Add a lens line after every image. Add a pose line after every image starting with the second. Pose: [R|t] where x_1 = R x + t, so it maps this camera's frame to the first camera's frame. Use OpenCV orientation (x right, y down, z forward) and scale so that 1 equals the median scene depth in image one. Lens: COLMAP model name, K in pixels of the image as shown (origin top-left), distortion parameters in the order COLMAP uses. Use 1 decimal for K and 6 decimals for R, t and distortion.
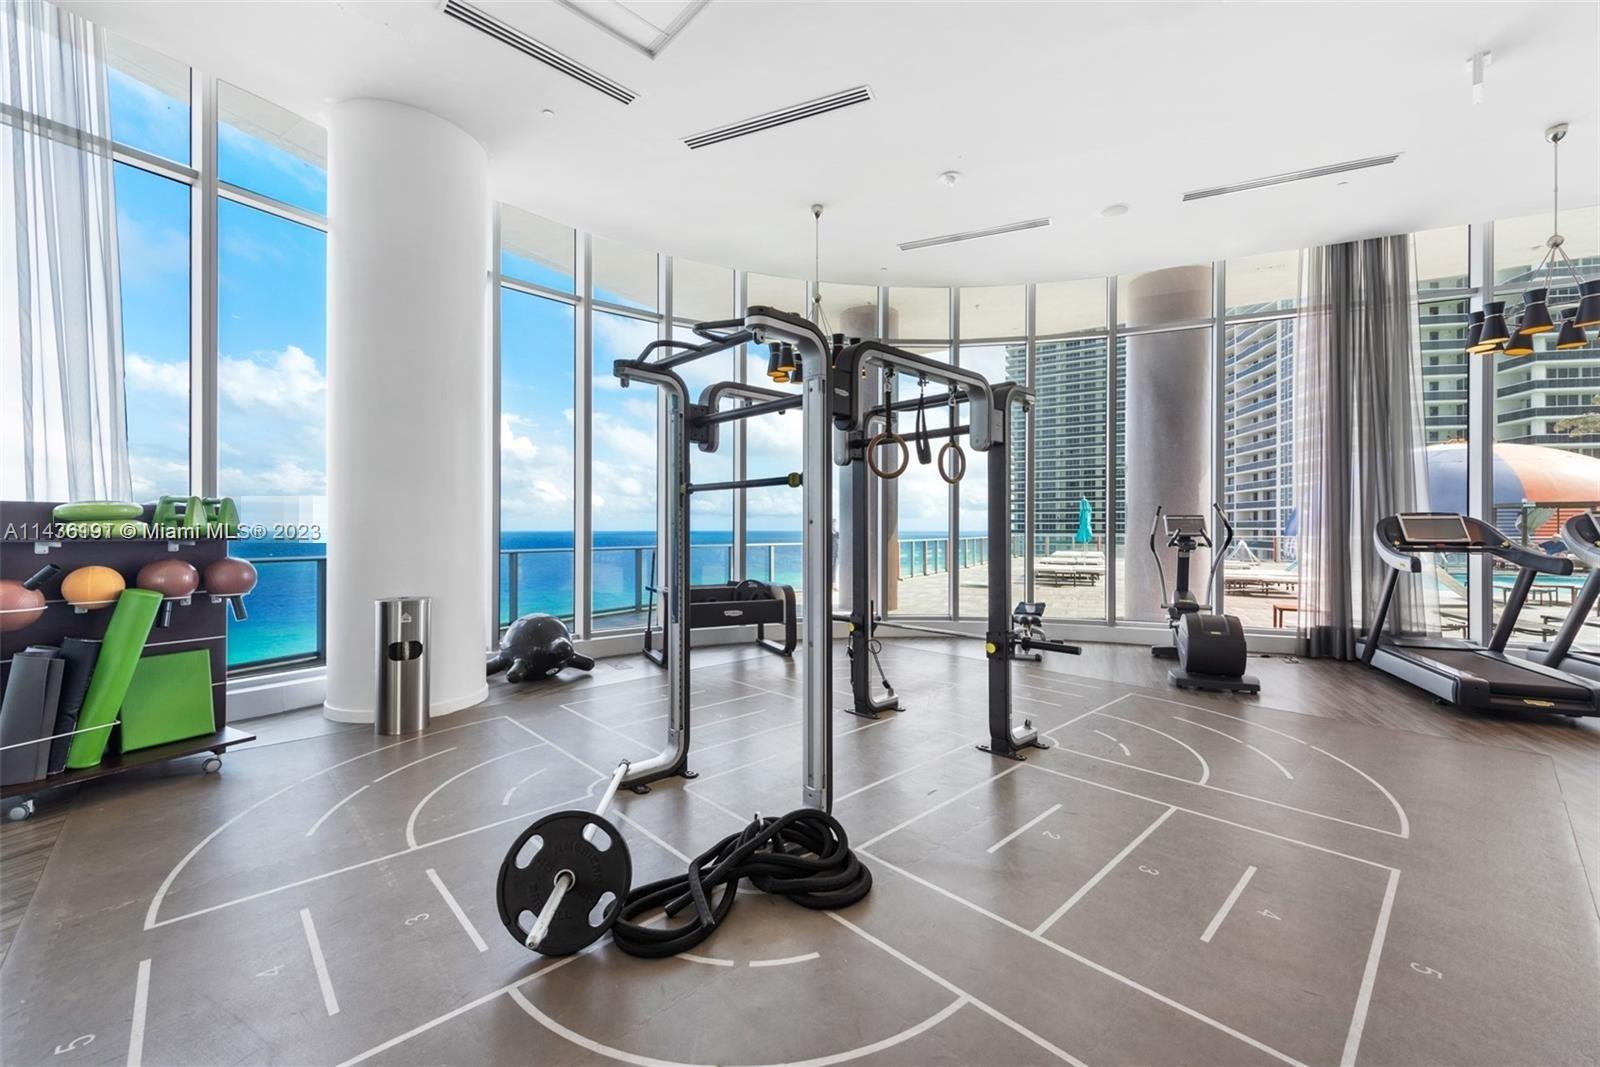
lens RADIAL K [[645.5, 0, 805.0], [0, 645.5, 522.3], [0, 0, 1]] dist [-0.000443, -0.000519]
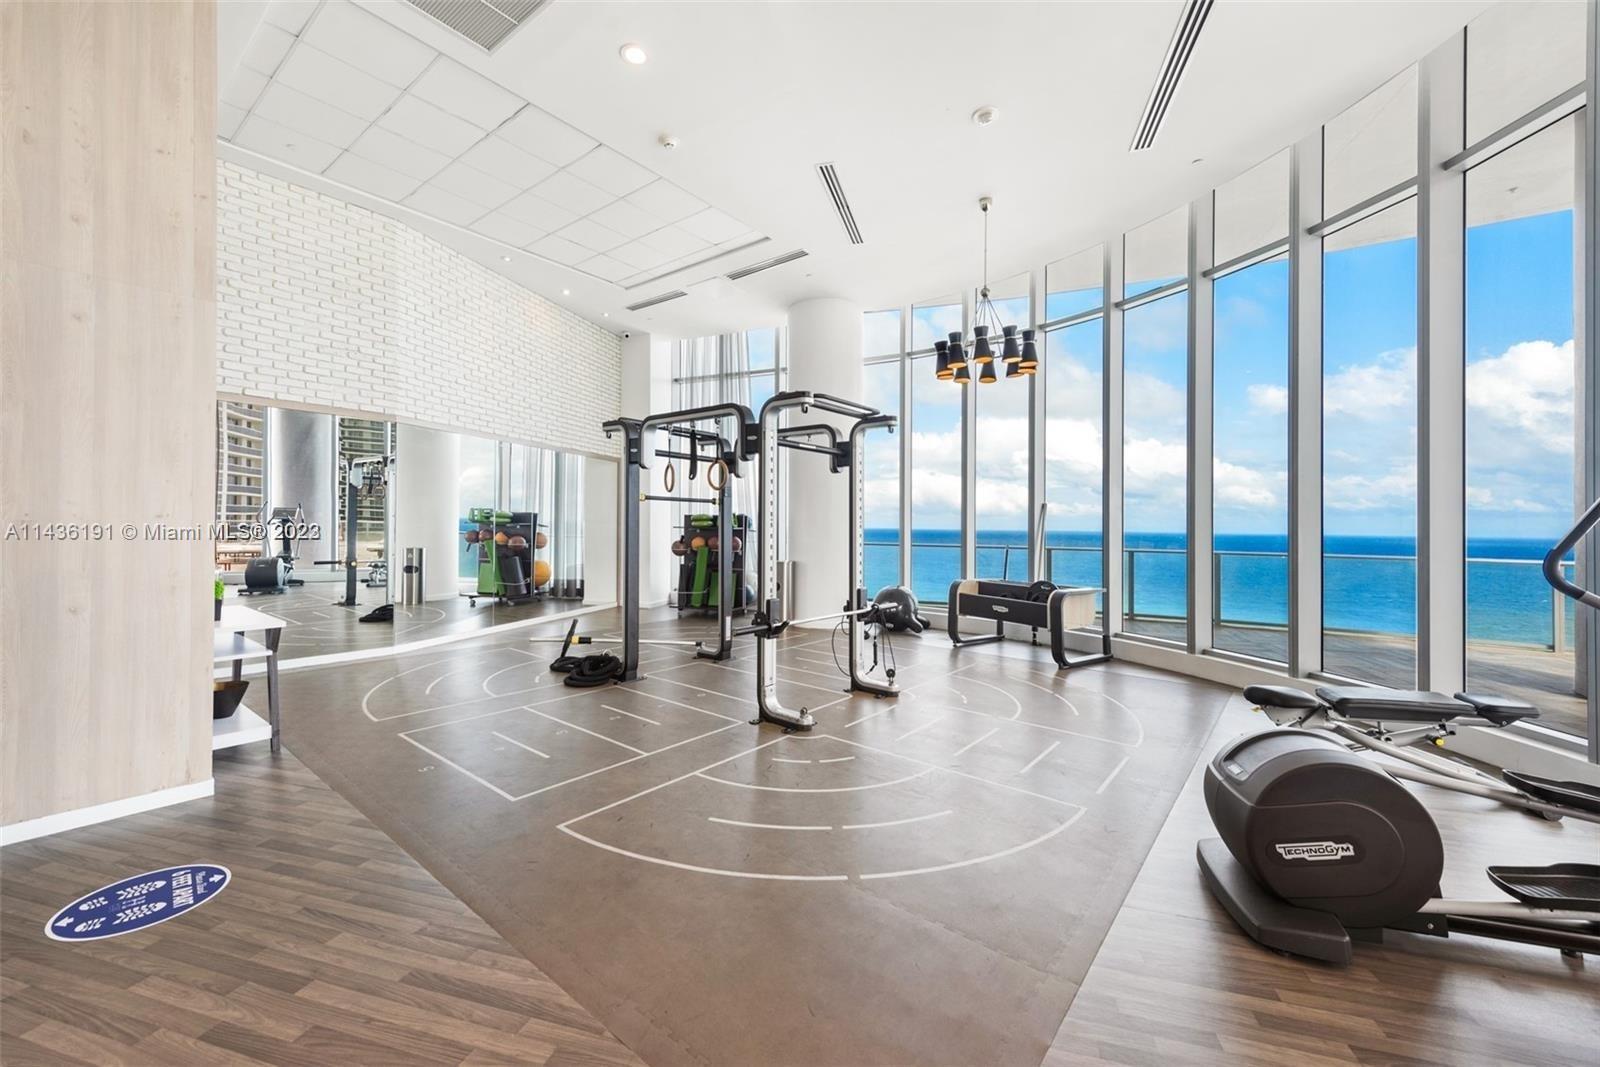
lens RADIAL K [[645.5, 0, 805.0], [0, 645.5, 522.3], [0, 0, 1]] dist [-0.000443, -0.000519]
pose [[0.118585, -0.005343, -0.992929, 0.884429], [-0.003834, 0.999976, -0.005839, 0.008591], [0.992936, 0.004499, 0.118562, 0.564042]]
